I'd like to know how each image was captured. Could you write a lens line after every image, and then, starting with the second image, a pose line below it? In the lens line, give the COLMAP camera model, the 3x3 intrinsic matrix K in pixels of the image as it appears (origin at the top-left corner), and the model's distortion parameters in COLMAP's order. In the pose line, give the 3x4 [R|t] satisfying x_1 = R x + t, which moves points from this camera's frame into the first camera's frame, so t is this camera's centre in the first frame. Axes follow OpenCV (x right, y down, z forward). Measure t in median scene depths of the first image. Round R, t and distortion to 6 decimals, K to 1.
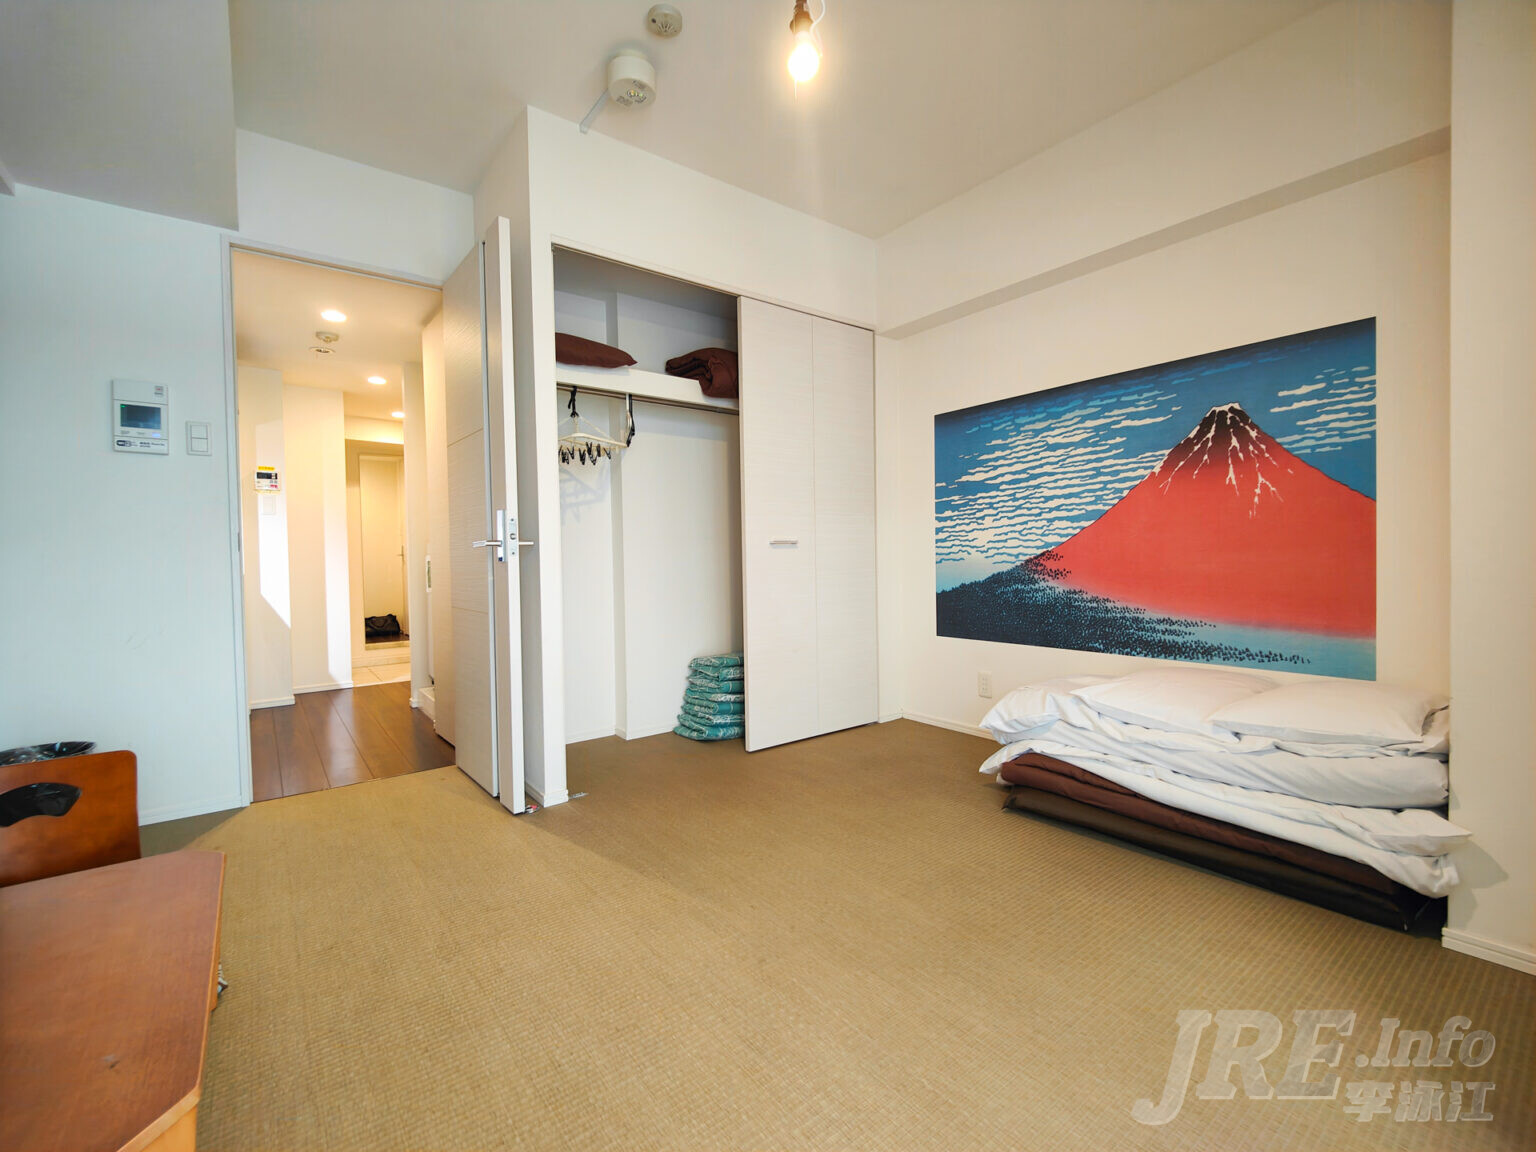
lens RADIAL K [[668.8, 0, 770.4], [0, 668.8, 566.2], [0, 0, 1]] dist [0.015439, -0.009261]
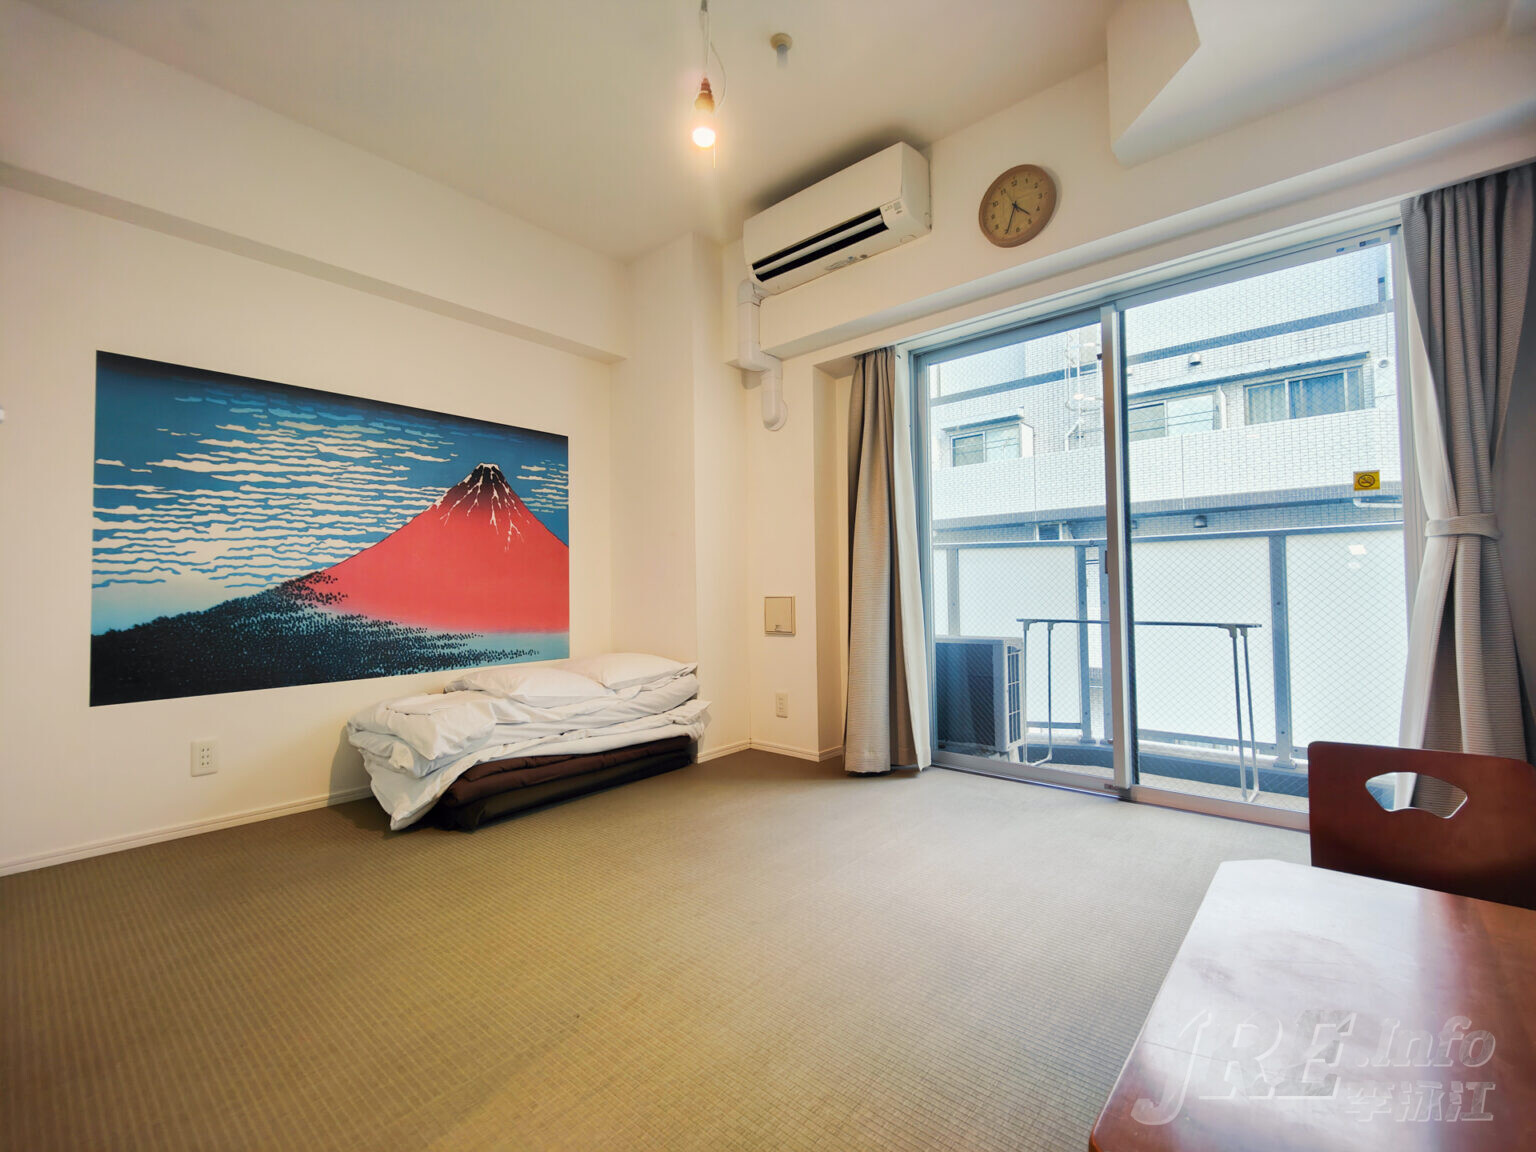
lens RADIAL K [[668.8, 0, 759.5], [0, 668.8, 570.8], [0, 0, 1]] dist [0.015439, -0.009261]
pose [[-0.190957, 0.054341, 0.980093, -0.589869], [0.038429, 0.998115, -0.047853, 0.041885], [-0.980846, 0.028526, -0.192685, 0.645024]]
